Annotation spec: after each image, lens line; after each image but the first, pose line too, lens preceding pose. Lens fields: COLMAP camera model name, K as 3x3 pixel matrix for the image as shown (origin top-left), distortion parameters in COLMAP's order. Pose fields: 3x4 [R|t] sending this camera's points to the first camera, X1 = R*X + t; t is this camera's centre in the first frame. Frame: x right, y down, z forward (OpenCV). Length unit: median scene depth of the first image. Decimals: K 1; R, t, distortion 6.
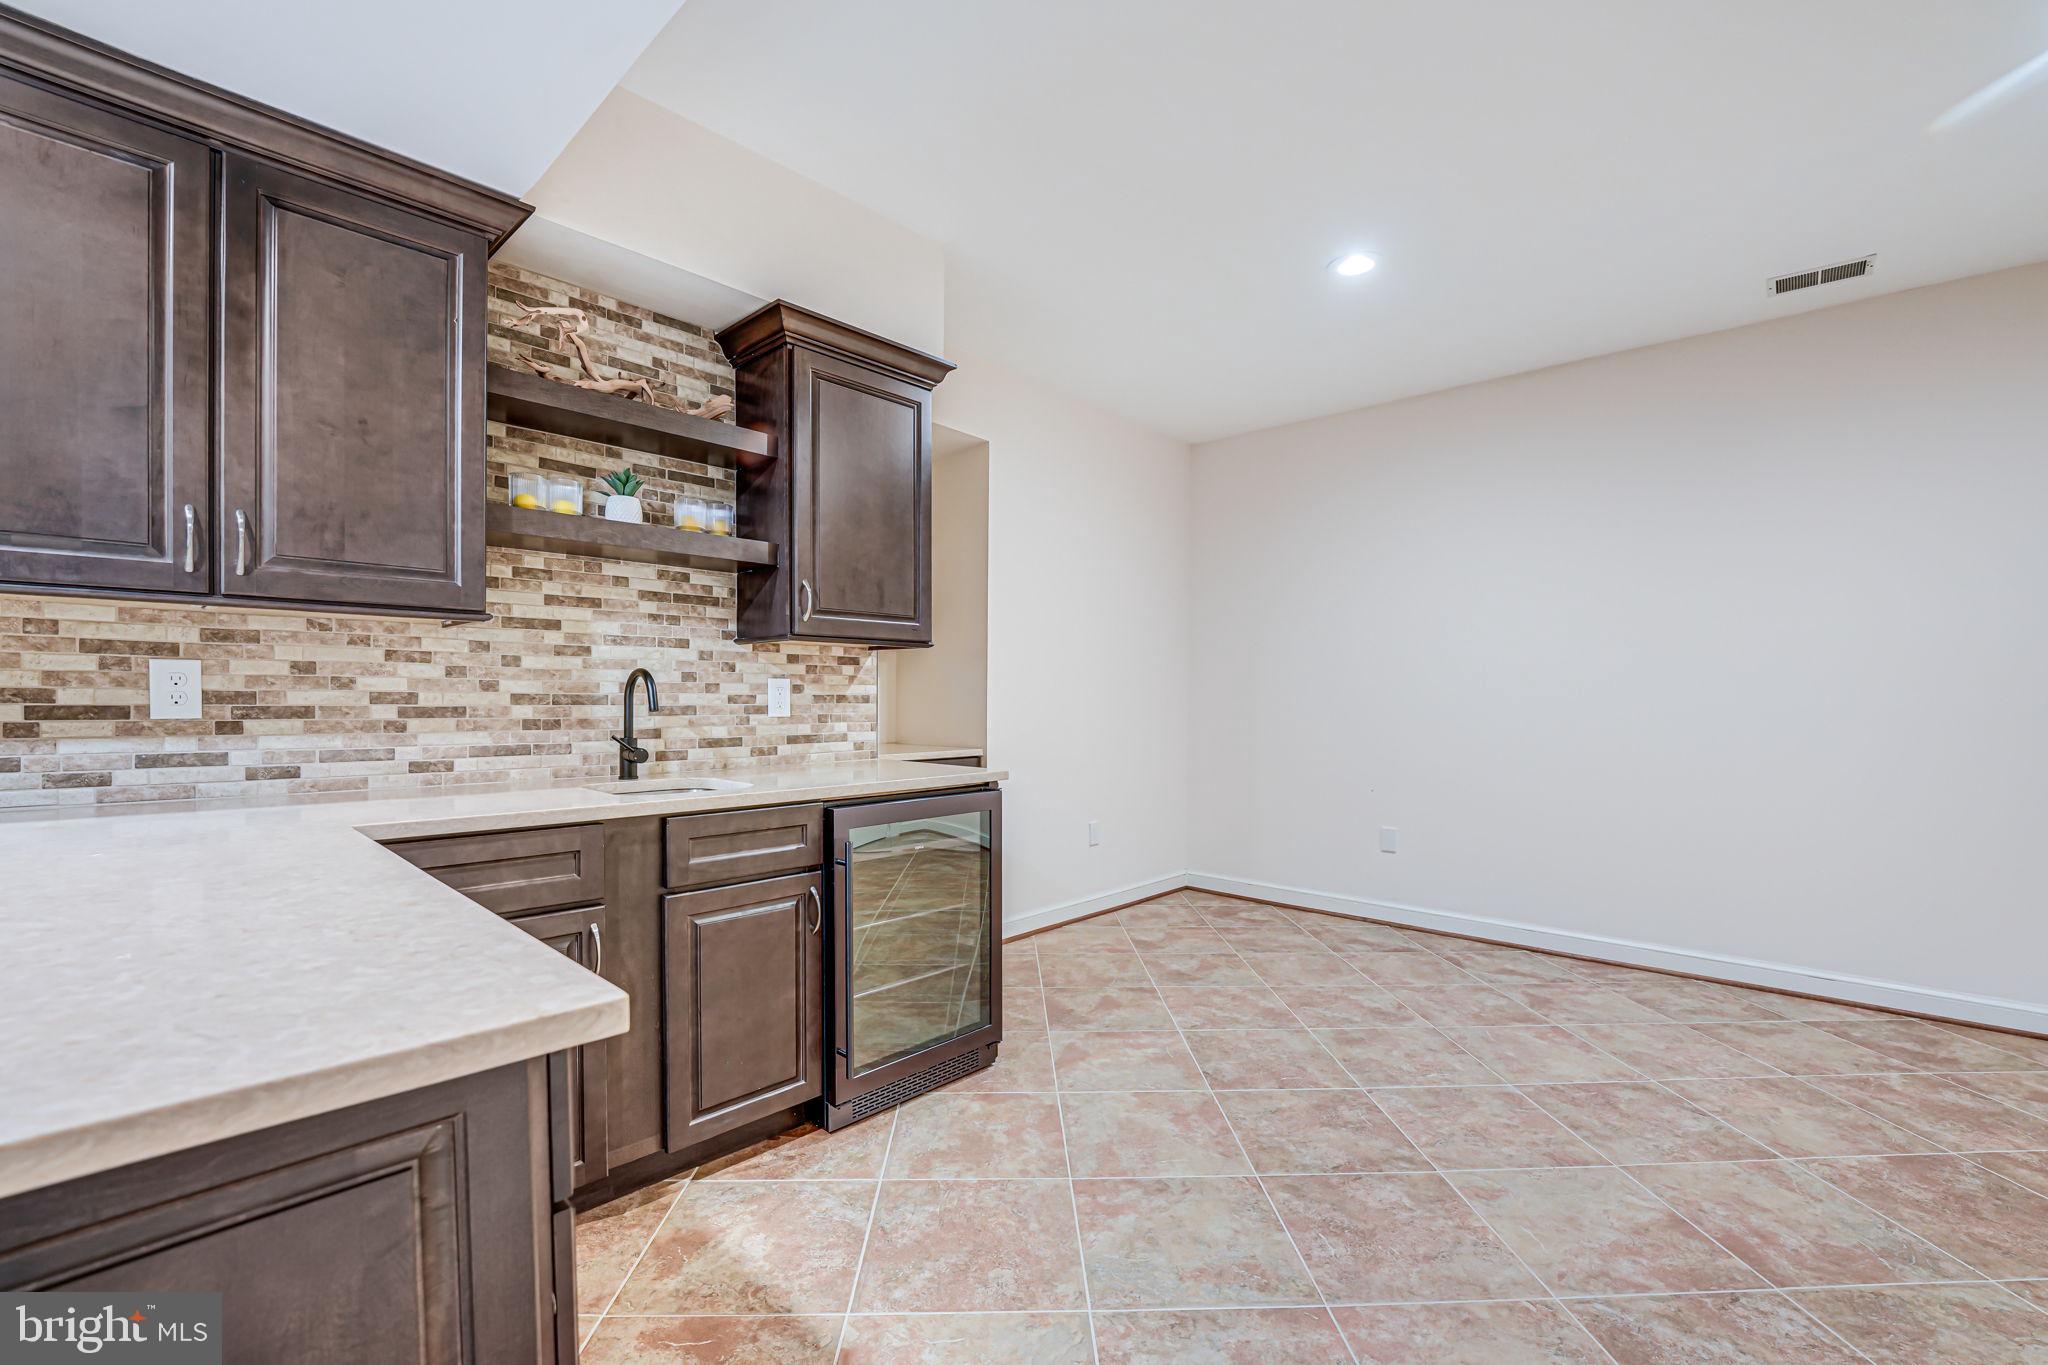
lens RADIAL K [[854.6, 0, 1027.1], [0, 854.6, 716.3], [0, 0, 1]] dist [-0.025767, 0.001340]
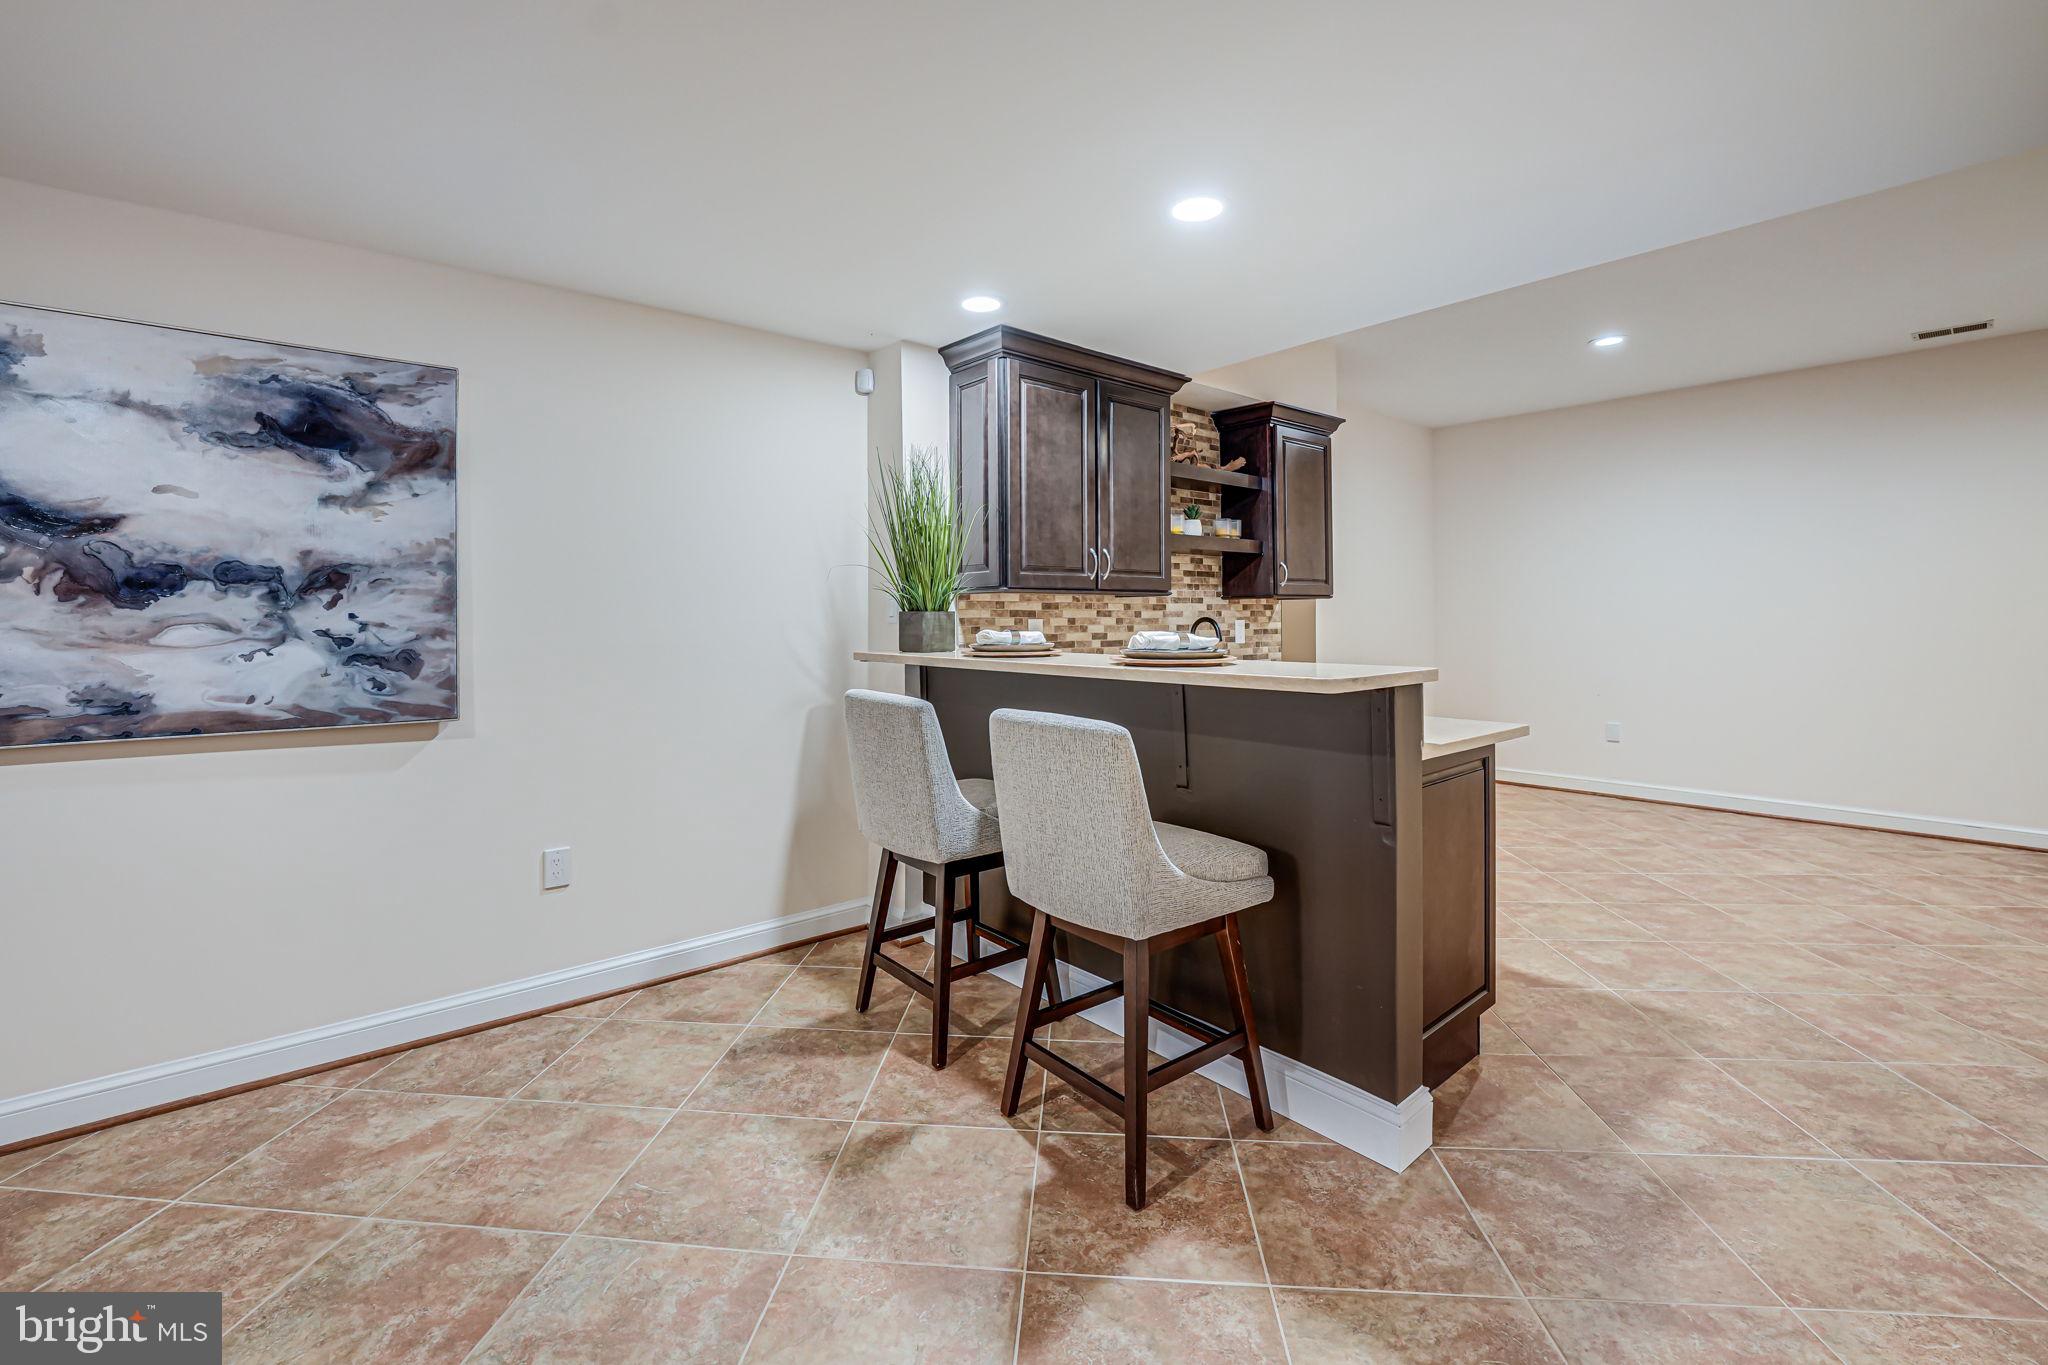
lens RADIAL K [[854.6, 0, 1023.2], [0, 854.6, 623.9], [0, 0, 1]] dist [-0.025767, 0.001340]
pose [[0.991619, -0.012847, -0.128556, -0.549480], [0.010670, 0.999788, -0.017604, -0.014393], [0.128755, 0.016085, 0.991546, -0.729963]]
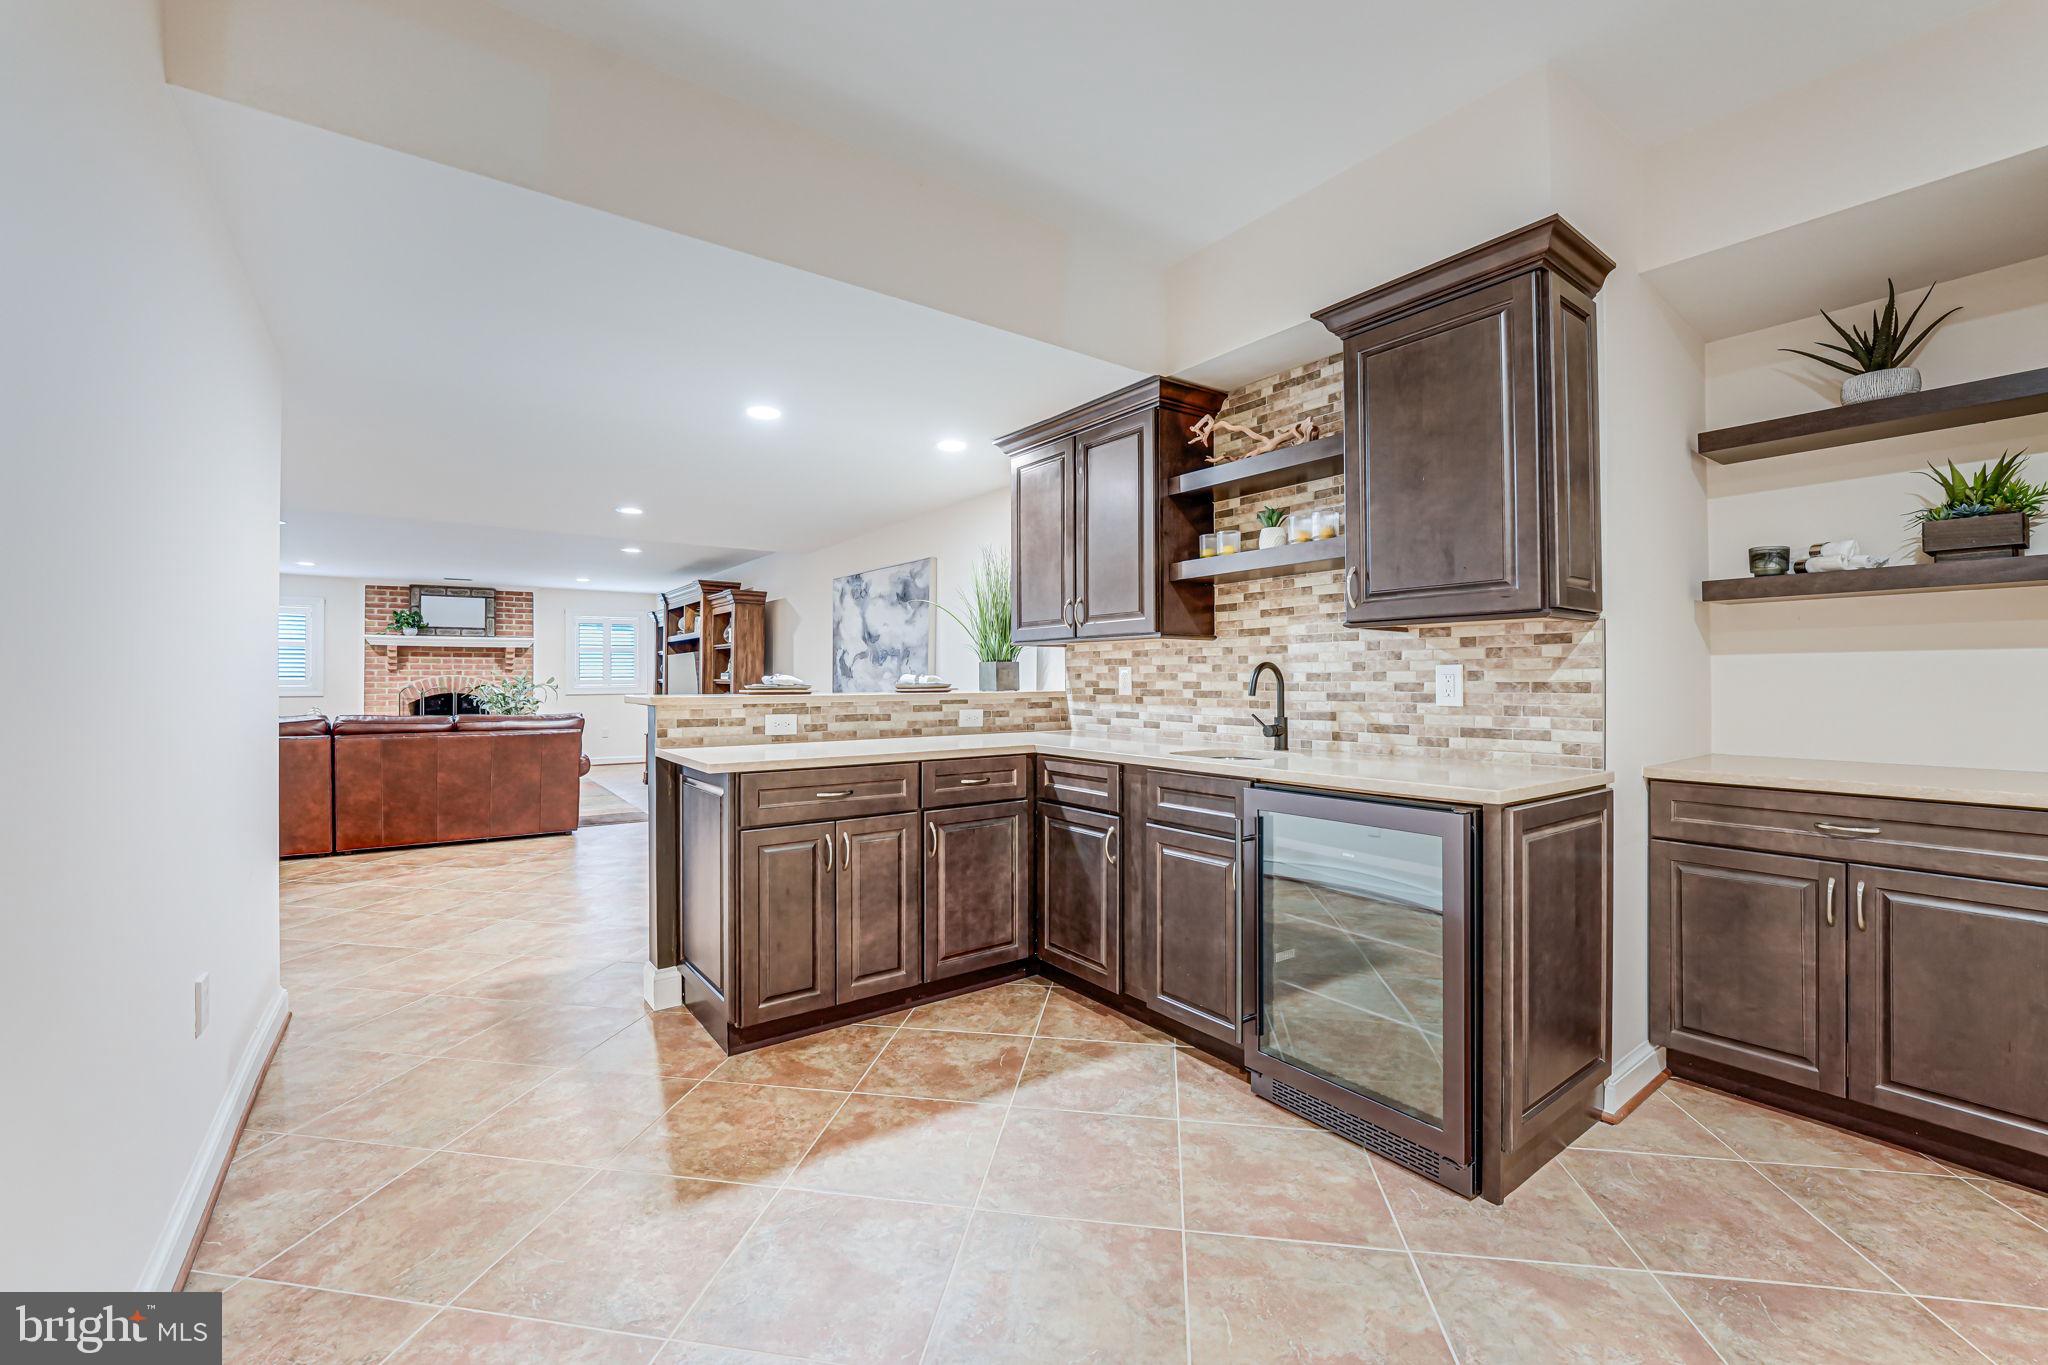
lens RADIAL K [[854.6, 0, 1036.3], [0, 854.6, 675.0], [0, 0, 1]] dist [-0.025767, 0.001340]
pose [[-0.187042, -0.012384, -0.982274, 0.780608], [-0.023255, 0.999696, -0.008175, -0.017223], [0.982077, 0.021313, -0.187273, 0.824706]]
